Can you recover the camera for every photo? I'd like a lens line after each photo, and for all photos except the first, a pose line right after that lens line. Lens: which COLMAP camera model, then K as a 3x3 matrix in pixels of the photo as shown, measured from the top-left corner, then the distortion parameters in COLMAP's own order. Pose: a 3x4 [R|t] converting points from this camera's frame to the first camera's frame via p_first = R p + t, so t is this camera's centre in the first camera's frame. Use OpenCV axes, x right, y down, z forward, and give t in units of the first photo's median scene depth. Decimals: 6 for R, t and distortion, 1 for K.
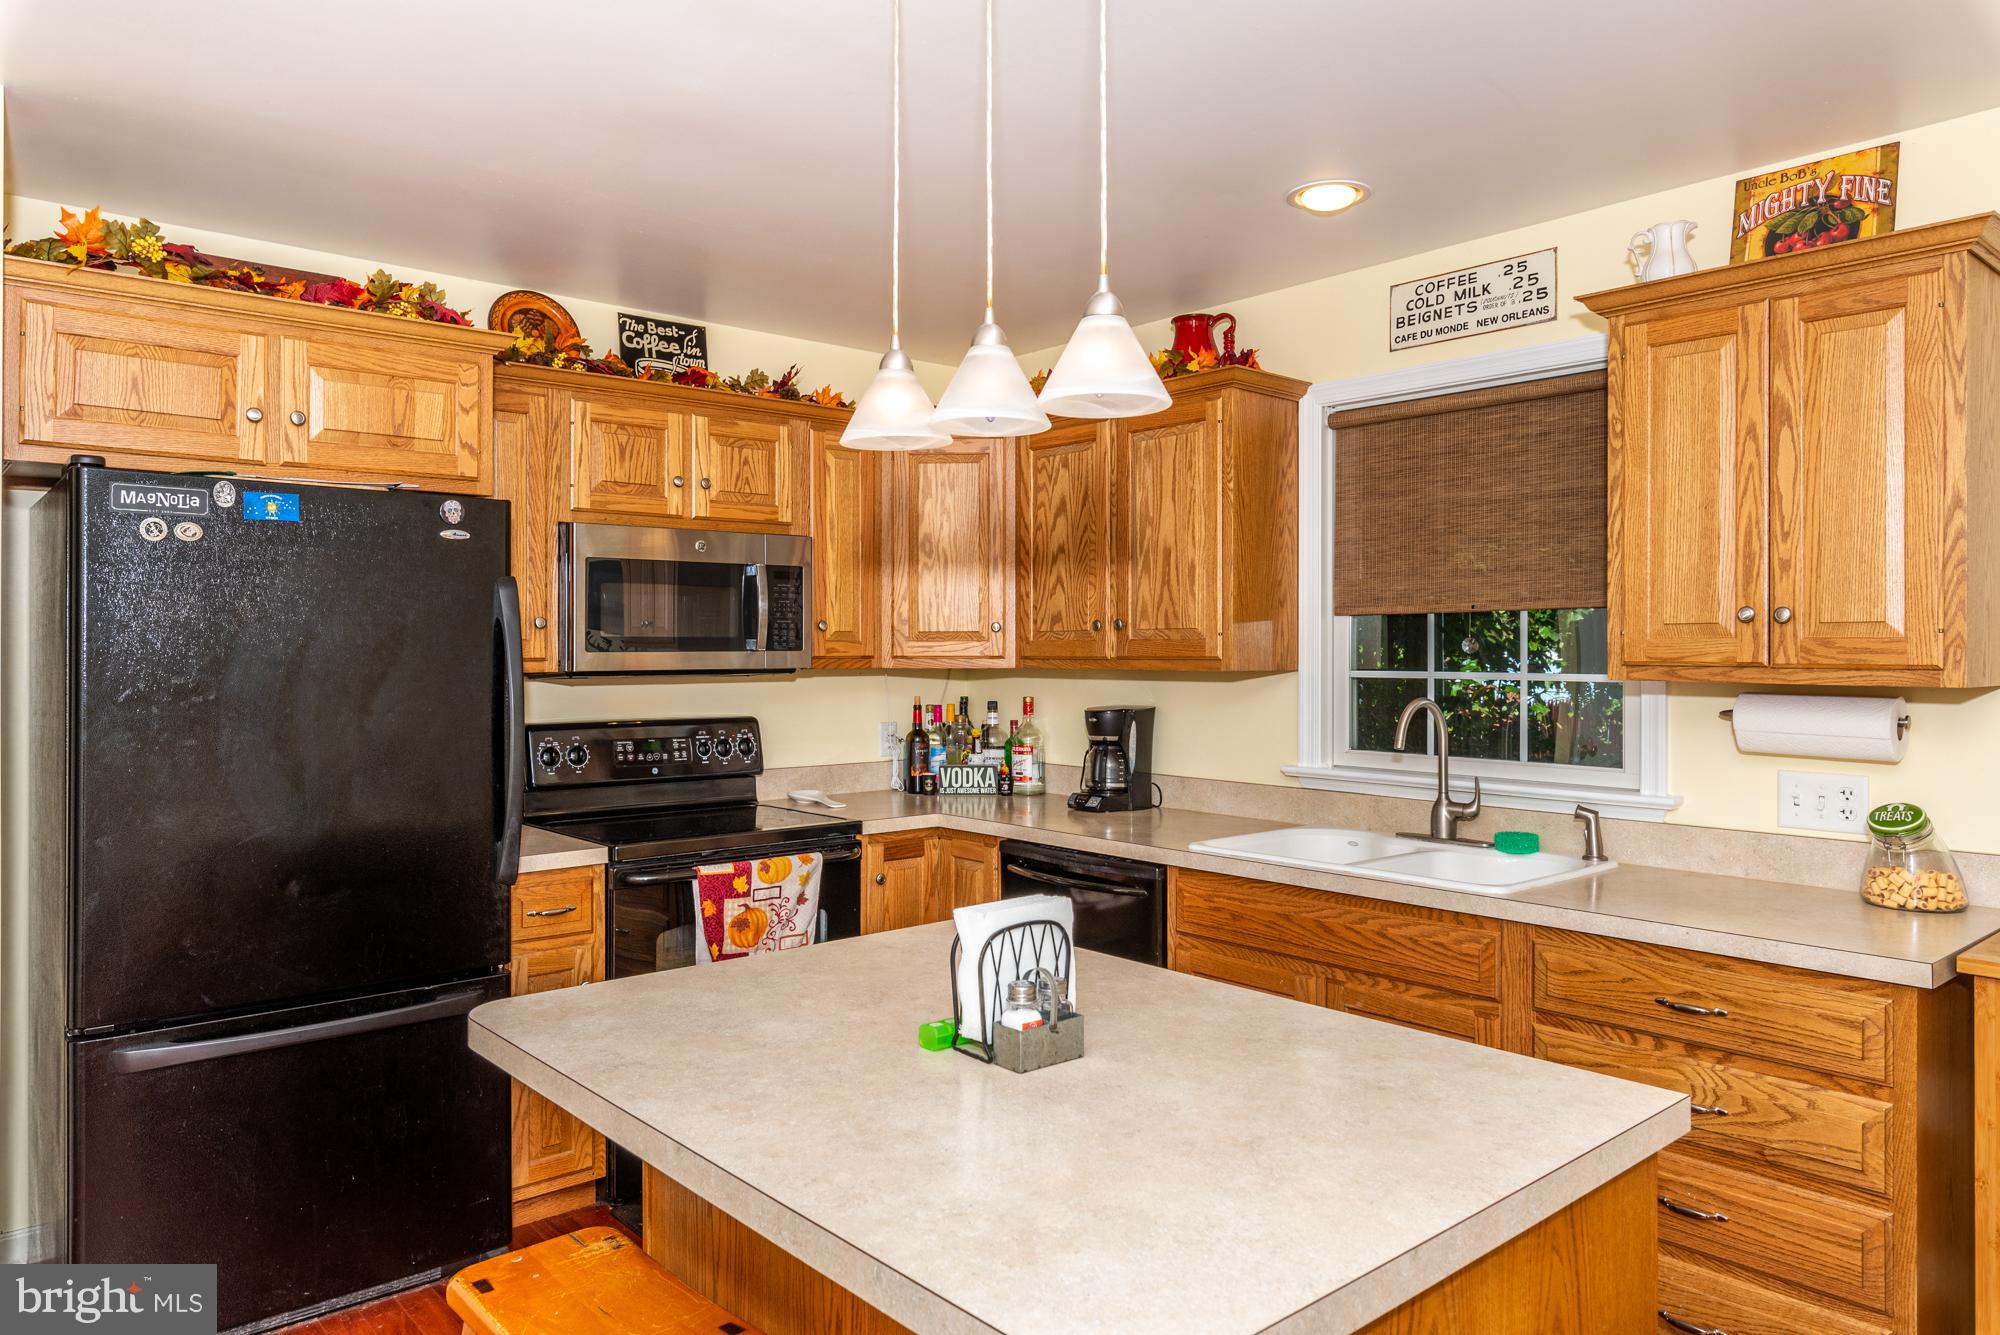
lens RADIAL K [[1305.9, 0, 987.6], [0, 1305.9, 653.8], [0, 0, 1]] dist [-0.010833, 0.003591]
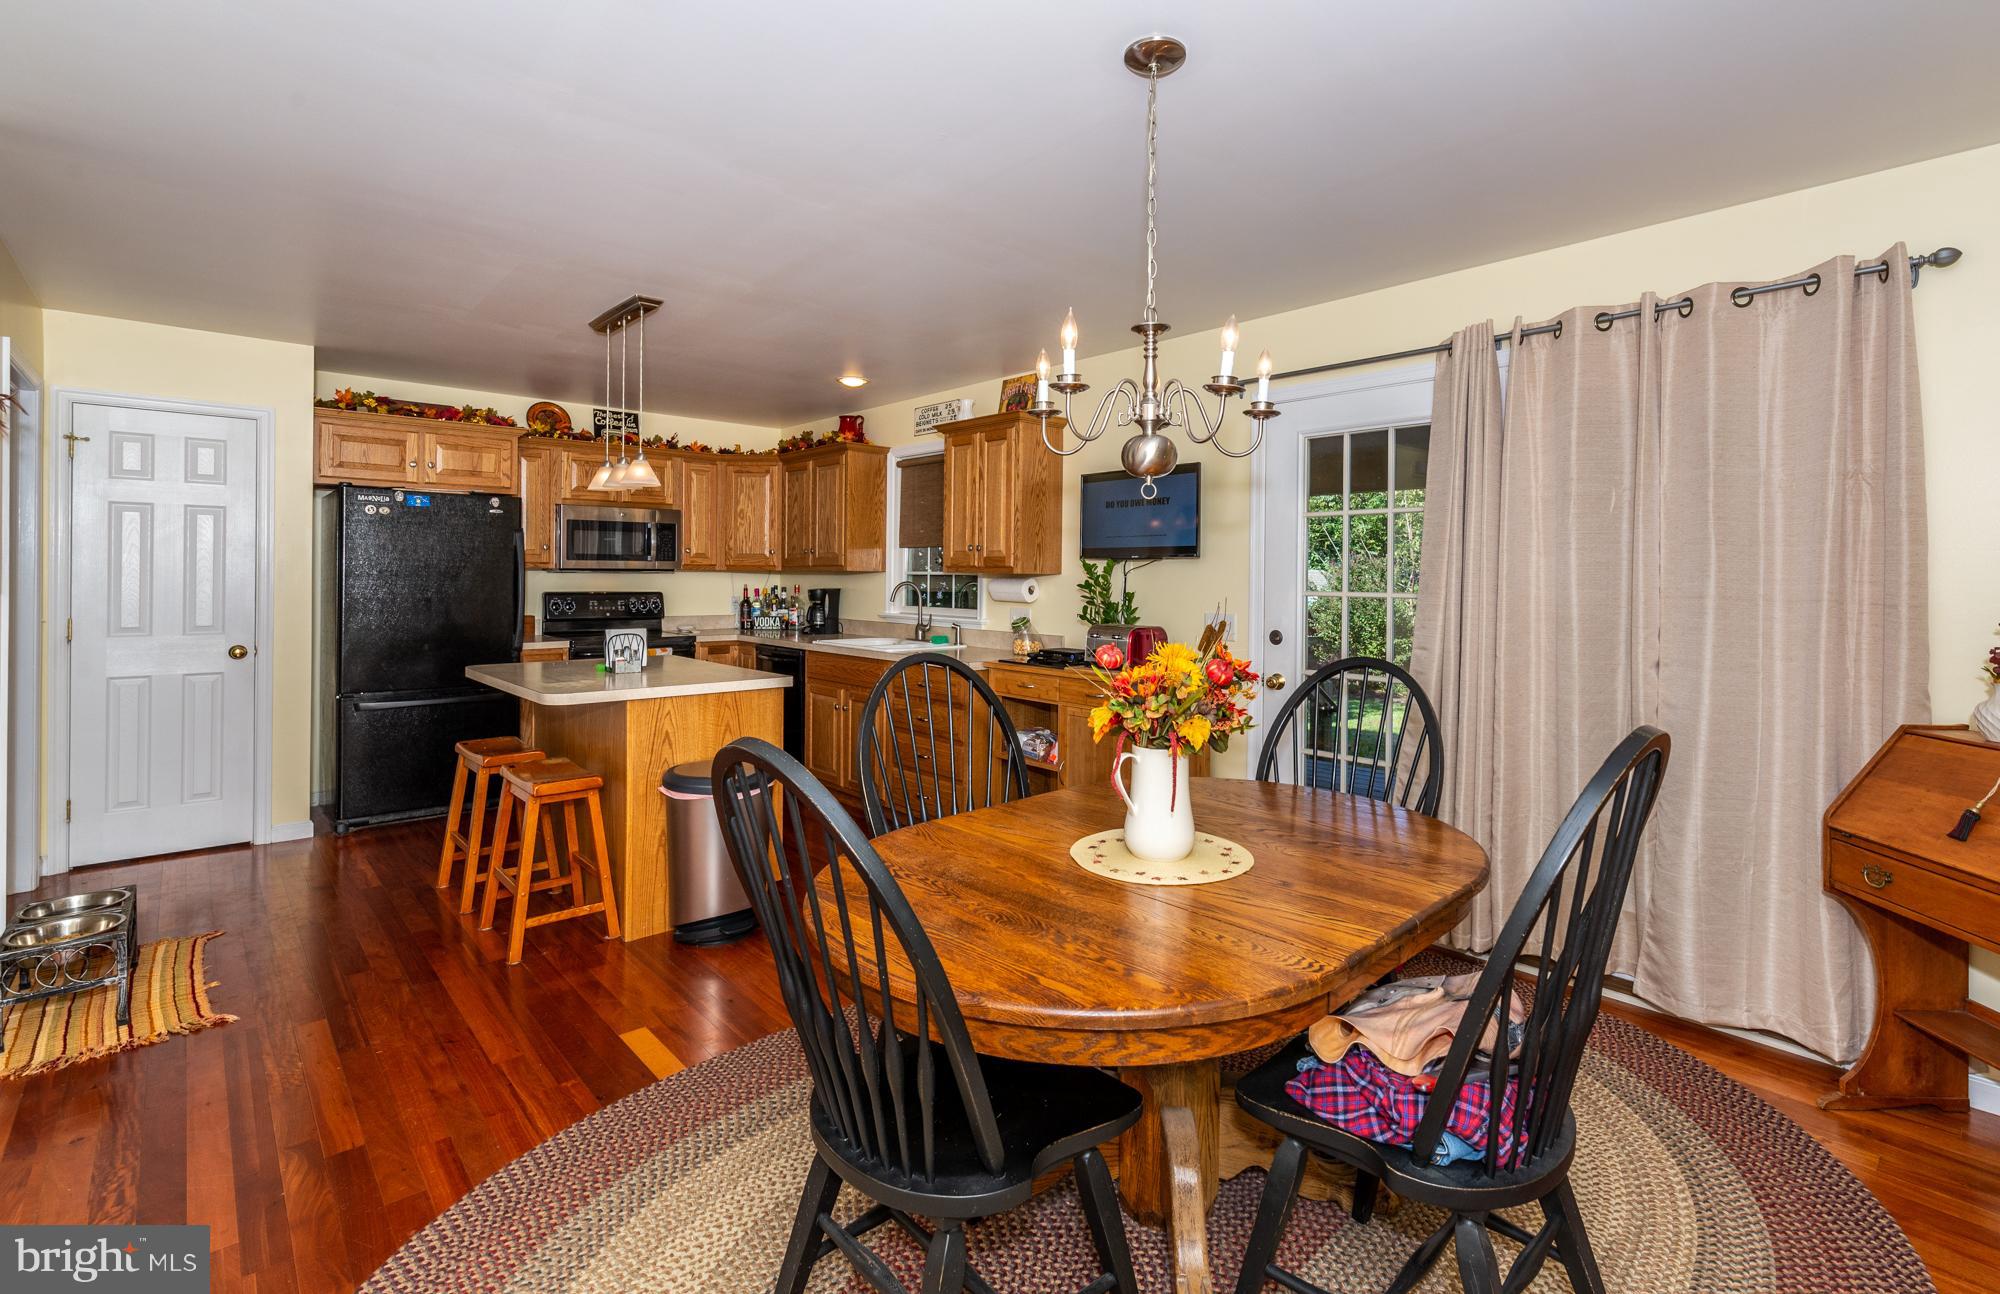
lens RADIAL K [[918.2, 0, 1043.0], [0, 918.2, 579.6], [0, 0, 1]] dist [-0.000874, 0.000075]
pose [[0.999003, 0.008450, 0.043828, 0.473319], [-0.008462, 0.999964, 0.000094, 0.026416], [-0.043825, -0.000465, 0.999039, -0.680548]]
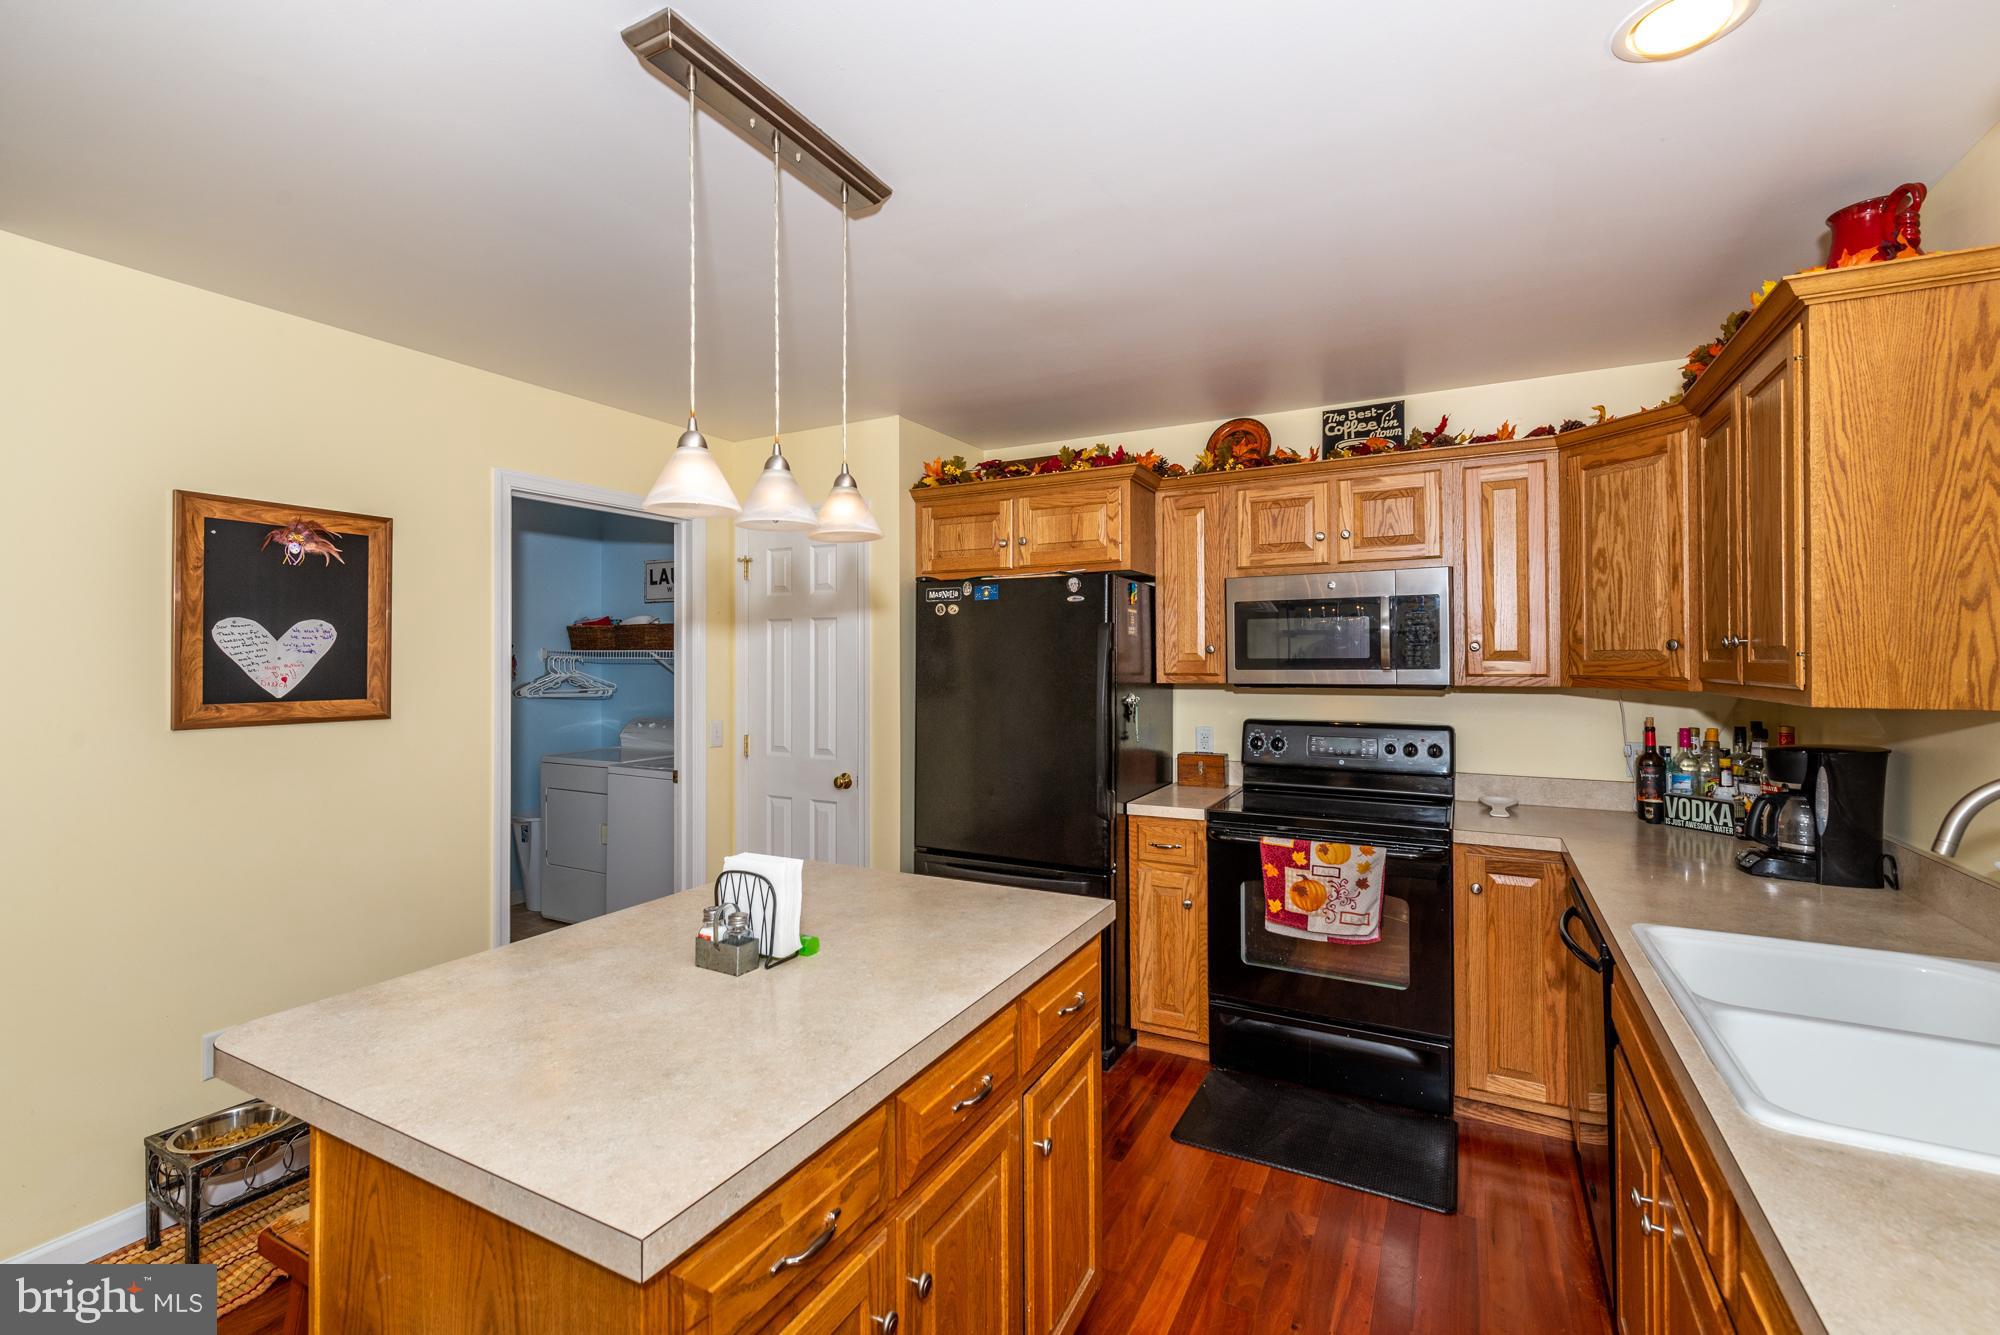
lens RADIAL K [[872.6, 0, 990.1], [0, 872.6, 654.4], [0, 0, 1]] dist [0.001053, 0.000003]
pose [[0.358492, -0.004943, -0.933520, 0.473231], [0.000220, 0.999986, -0.005211, -0.013086], [0.933533, 0.001663, 0.358488, 0.418047]]
